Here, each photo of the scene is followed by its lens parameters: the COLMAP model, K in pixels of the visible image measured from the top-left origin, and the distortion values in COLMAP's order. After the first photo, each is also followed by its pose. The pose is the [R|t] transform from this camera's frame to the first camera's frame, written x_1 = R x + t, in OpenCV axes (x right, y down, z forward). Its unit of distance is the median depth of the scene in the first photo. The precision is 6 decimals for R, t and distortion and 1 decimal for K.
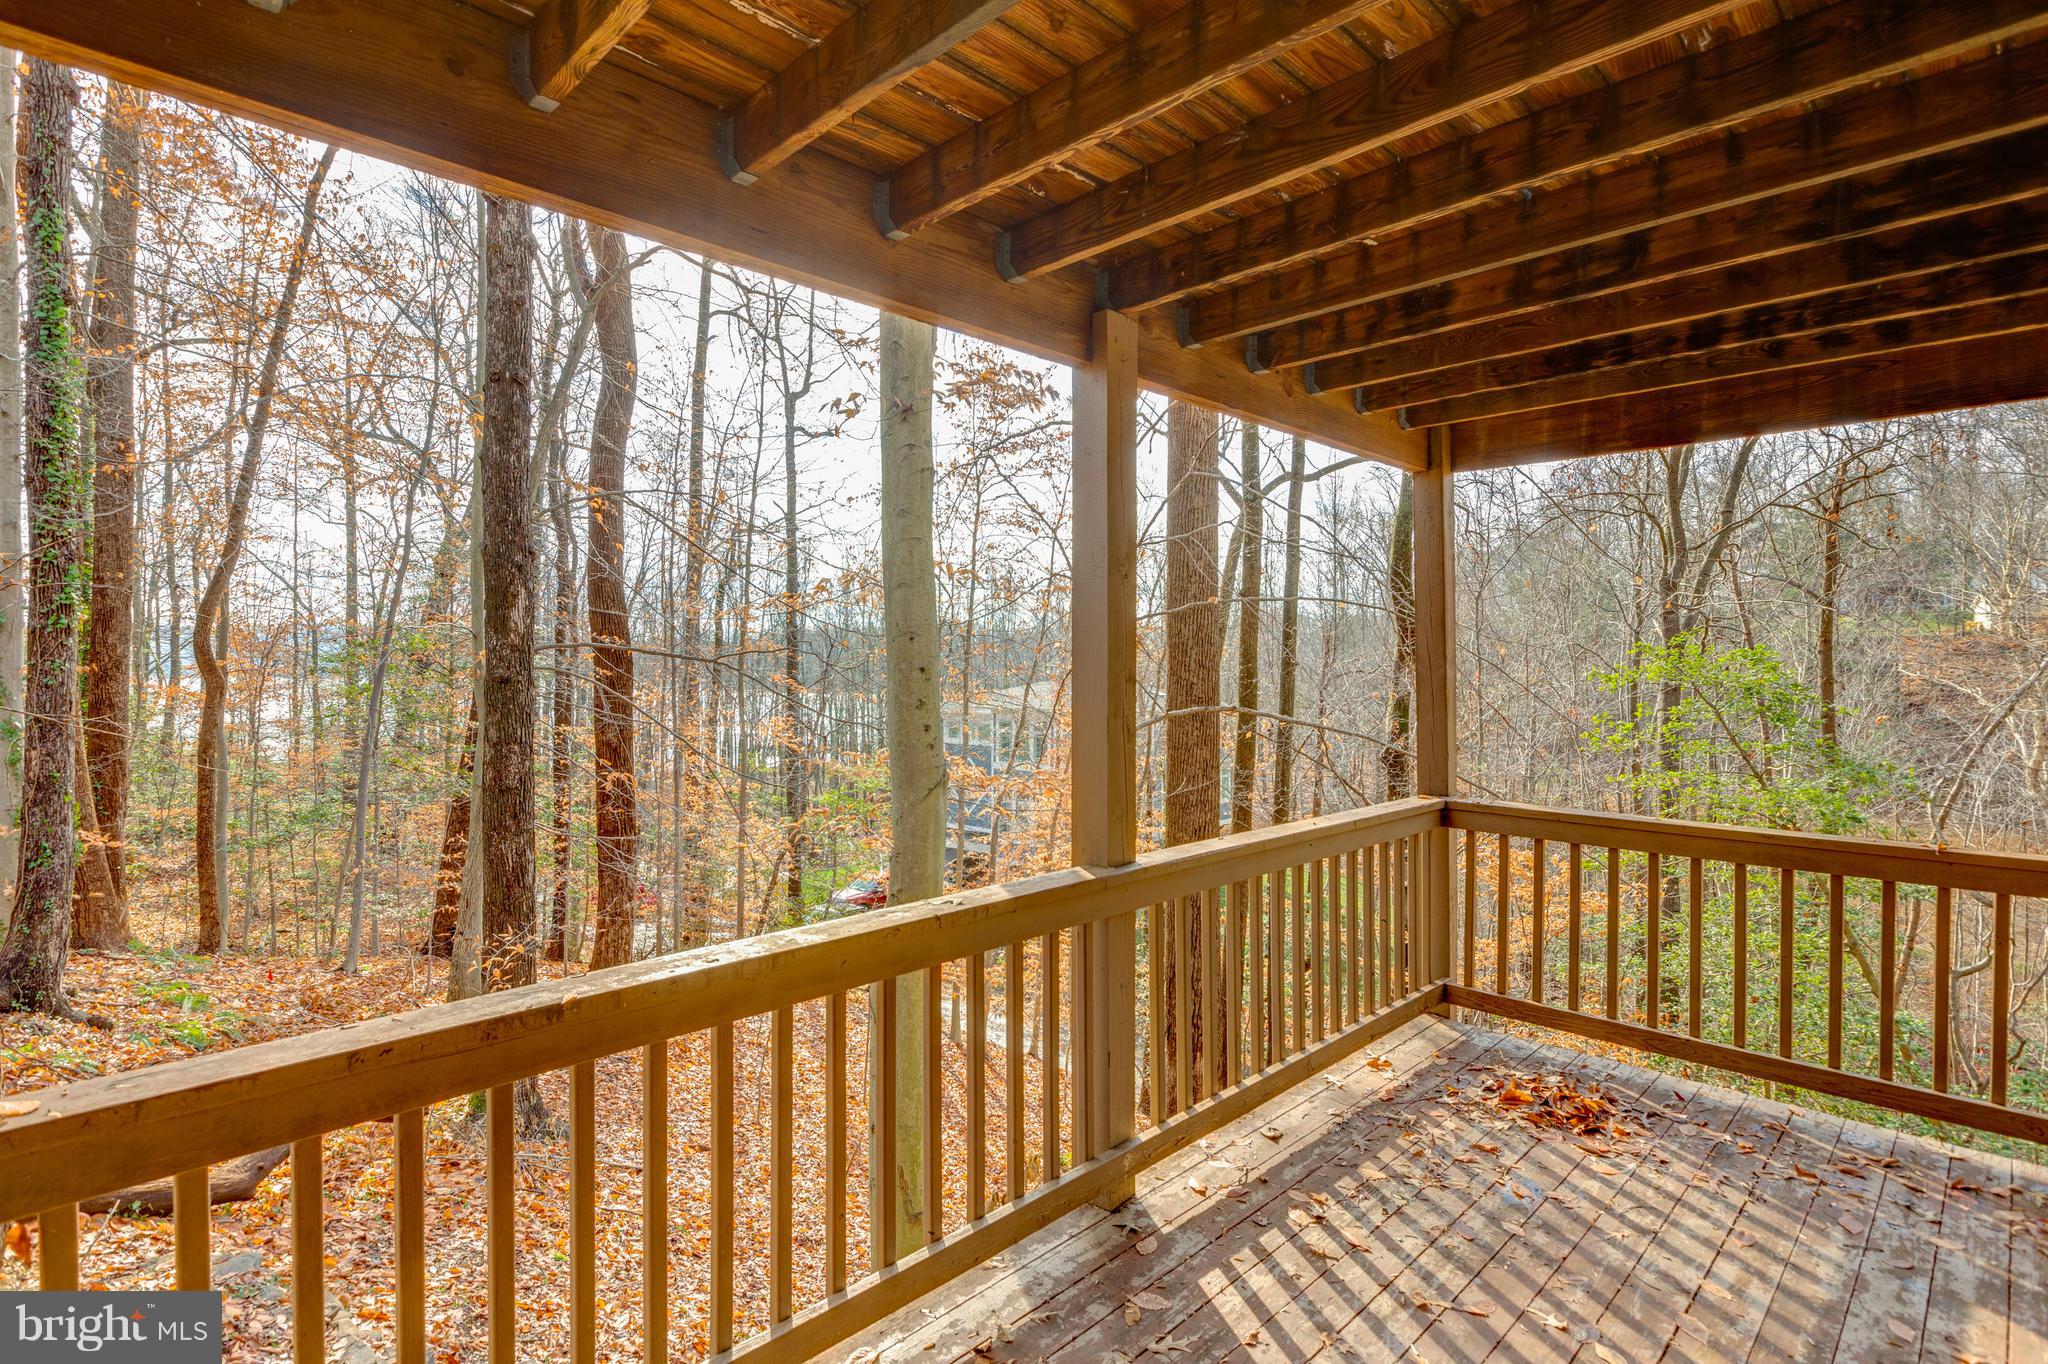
lens RADIAL K [[1020.3, 0, 1024.0], [0, 1020.3, 682.0], [0, 0, 1]] dist [-0.001362, -0.000246]
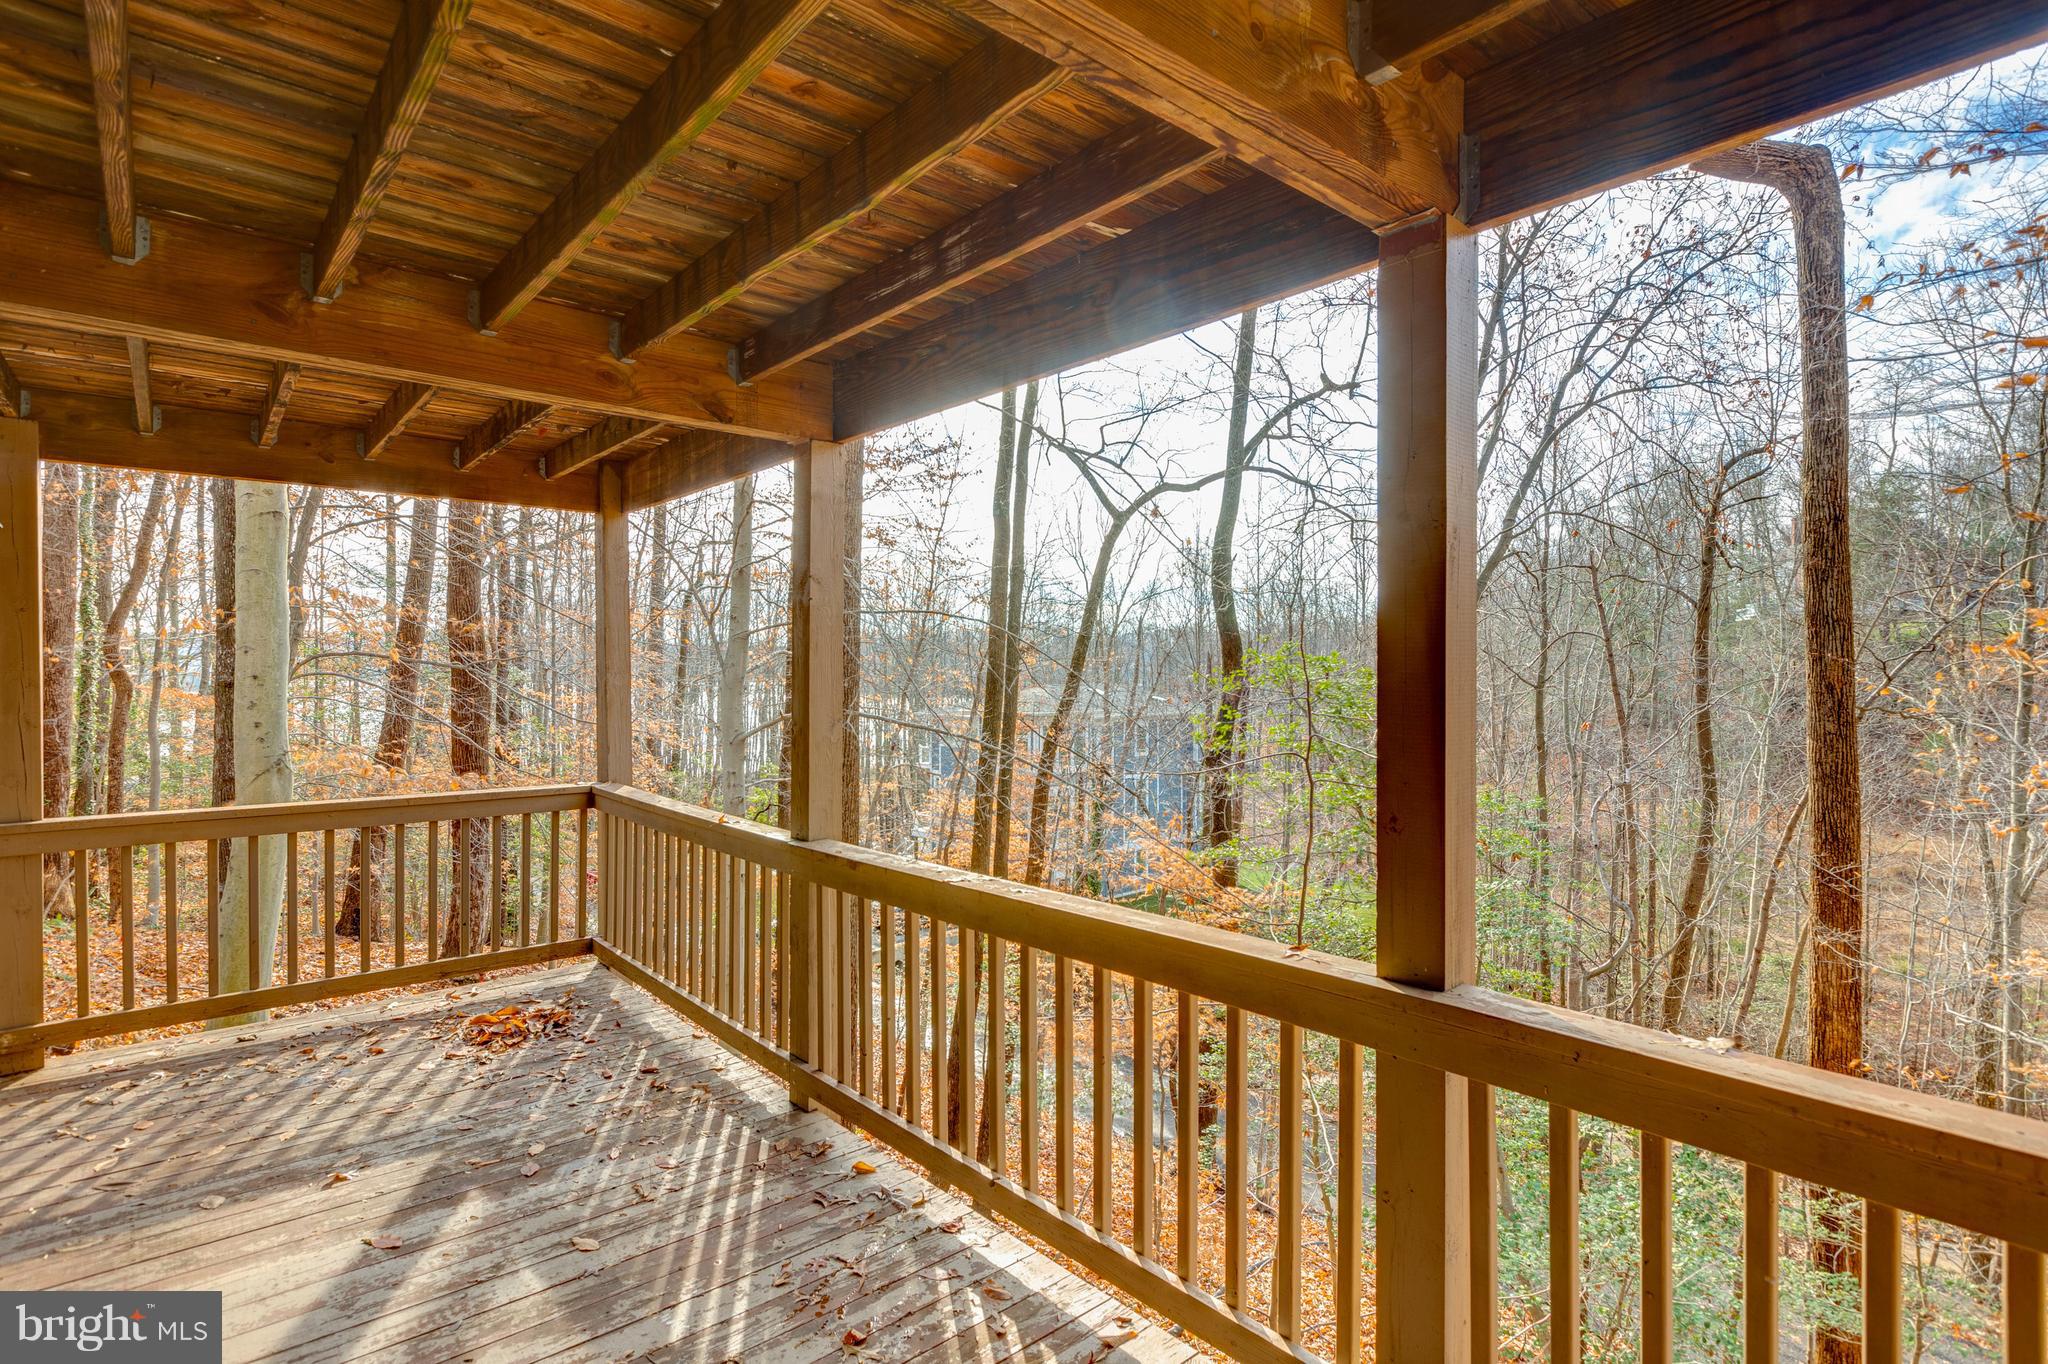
lens RADIAL K [[1020.3, 0, 1024.0], [0, 1020.3, 682.0], [0, 0, 1]] dist [-0.001362, -0.000246]
pose [[0.996702, 0.001744, -0.081125, 1.483987], [-0.002149, 0.999986, -0.004898, -0.003078], [0.081115, 0.005056, 0.996692, -0.233584]]
